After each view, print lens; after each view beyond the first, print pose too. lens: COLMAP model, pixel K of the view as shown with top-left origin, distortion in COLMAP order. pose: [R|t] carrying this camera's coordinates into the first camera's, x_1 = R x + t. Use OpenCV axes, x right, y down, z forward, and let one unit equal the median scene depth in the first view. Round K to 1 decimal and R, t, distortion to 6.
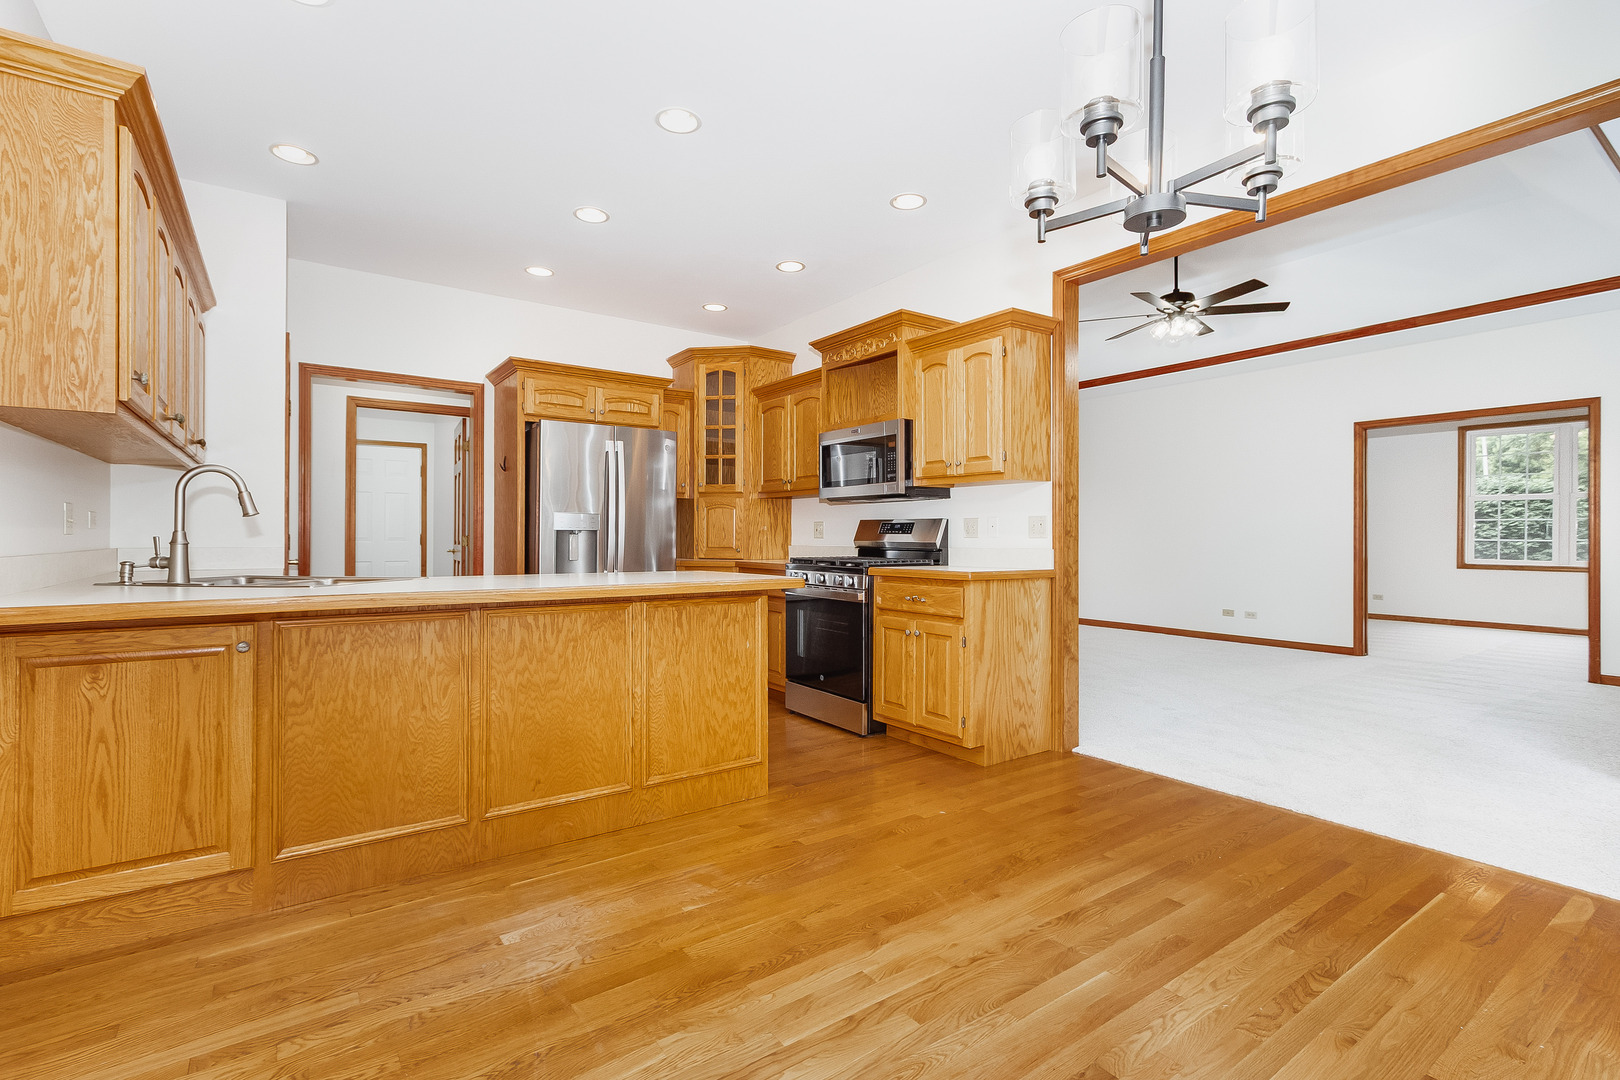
lens RADIAL K [[739.0, 0, 811.2], [0, 739.0, 532.5], [0, 0, 1]] dist [0.002206, 0.000814]
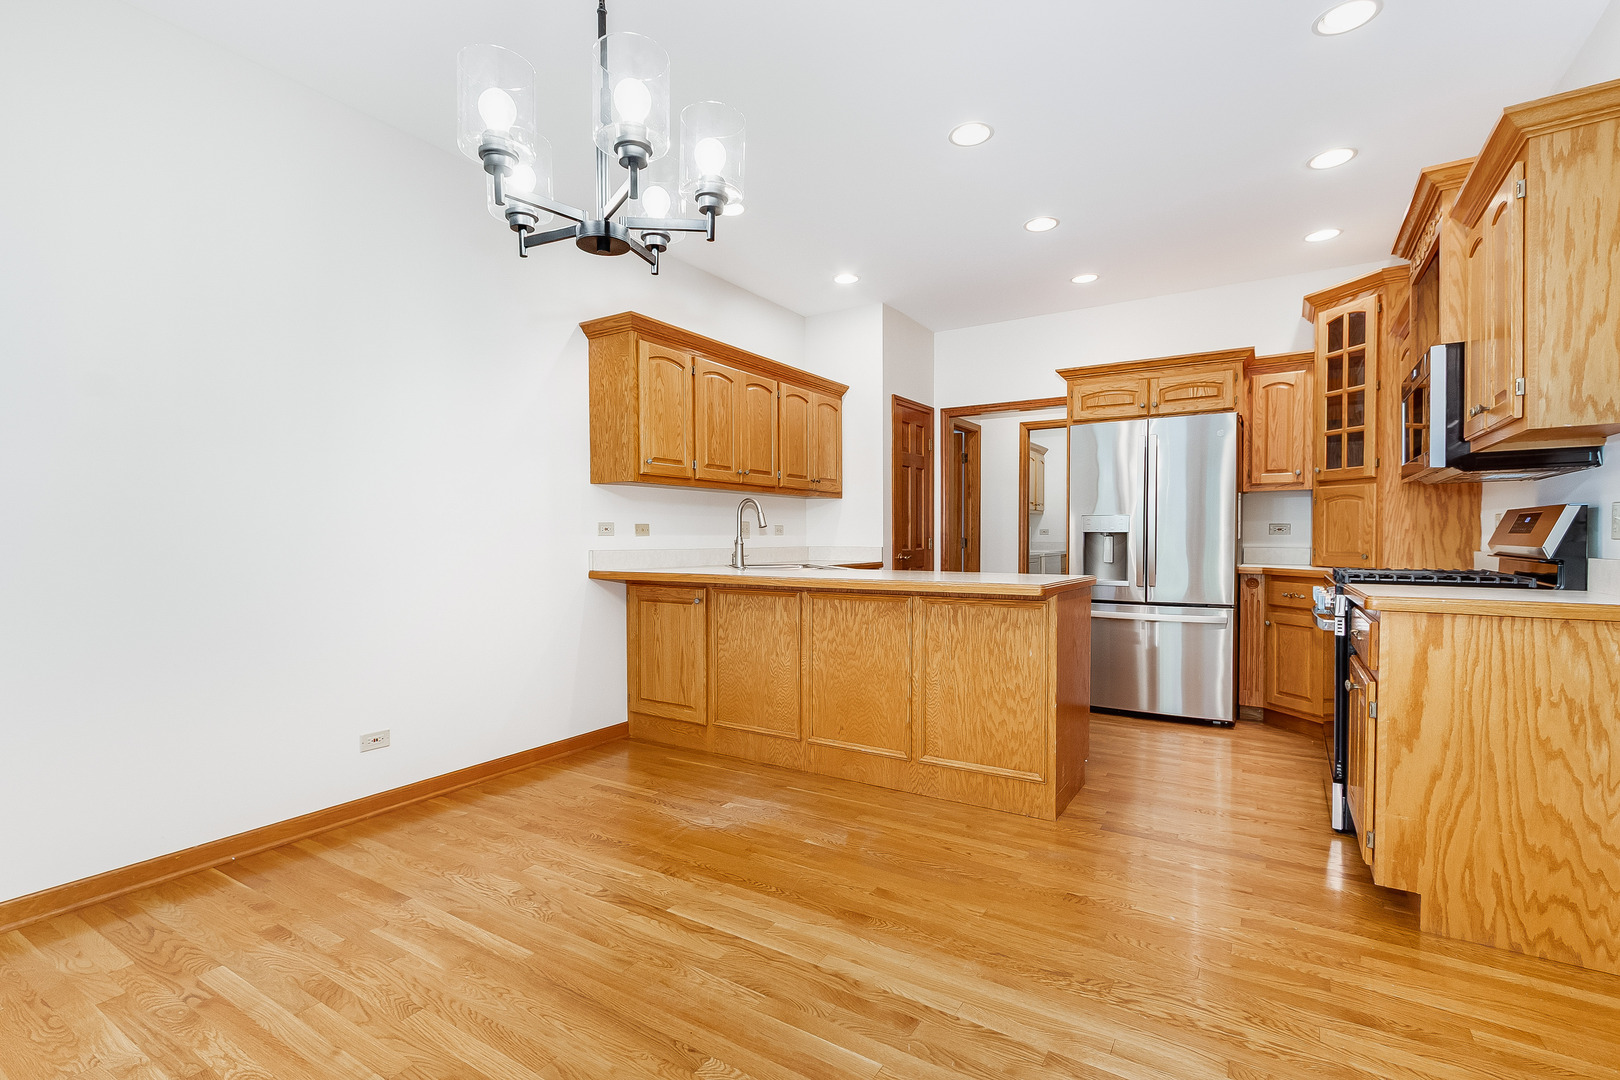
lens RADIAL K [[757.0, 0, 801.7], [0, 757.0, 549.8], [0, 0, 1]] dist [0.011858, 0.000728]
pose [[0.370686, 0.011540, -0.928687, 0.740151], [0.007637, 0.999851, 0.015473, 0.002221], [0.928727, -0.012828, 0.370542, 0.391349]]
